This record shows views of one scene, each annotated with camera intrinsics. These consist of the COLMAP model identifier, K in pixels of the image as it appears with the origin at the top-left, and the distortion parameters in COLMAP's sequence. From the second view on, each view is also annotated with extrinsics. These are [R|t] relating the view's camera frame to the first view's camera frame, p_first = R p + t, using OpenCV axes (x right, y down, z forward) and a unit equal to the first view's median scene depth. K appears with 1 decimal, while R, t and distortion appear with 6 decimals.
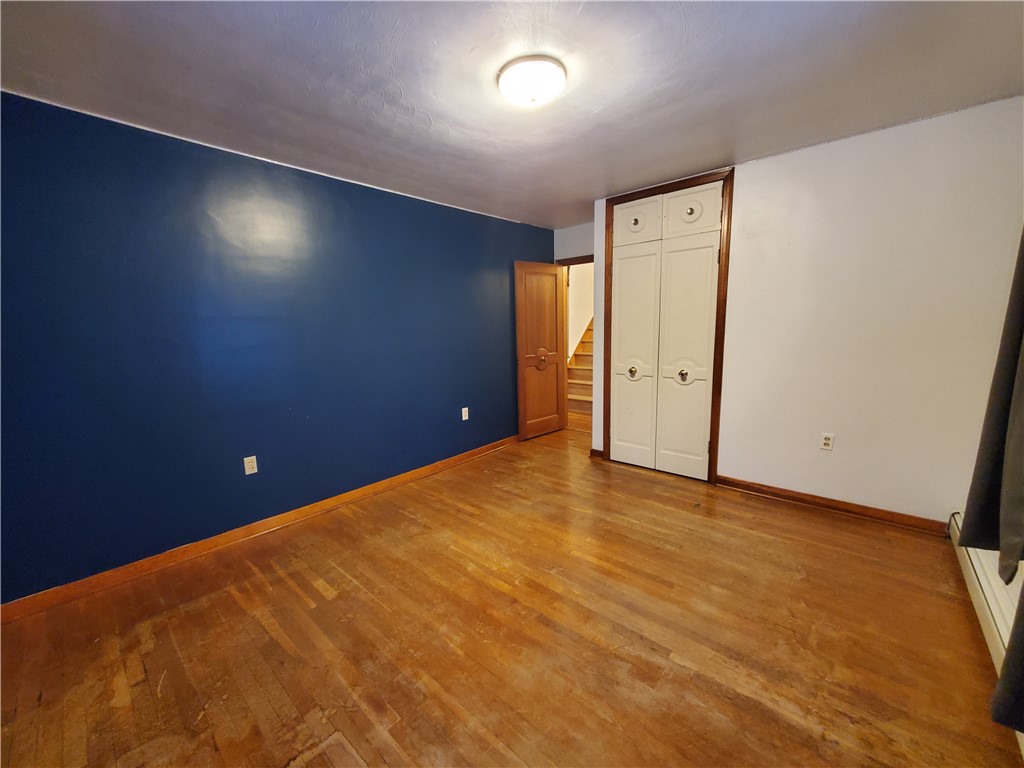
lens RADIAL K [[407.8, 0, 490.2], [0, 407.8, 383.4], [0, 0, 1]] dist [-0.001864, 0.000277]
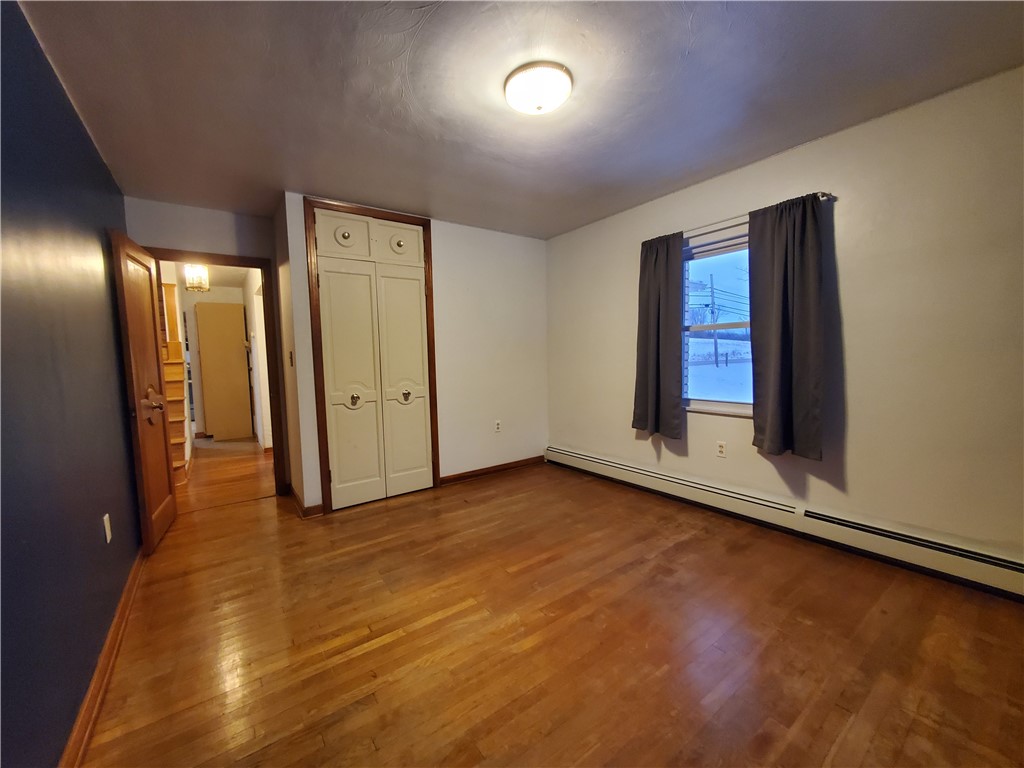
lens RADIAL K [[407.8, 0, 511.0], [0, 407.8, 385.0], [0, 0, 1]] dist [-0.001864, 0.000277]
pose [[0.184408, -0.056165, 0.981244, -0.593806], [0.161613, 0.986509, 0.026094, -0.035510], [-0.969471, 0.153770, 0.190997, 0.621484]]
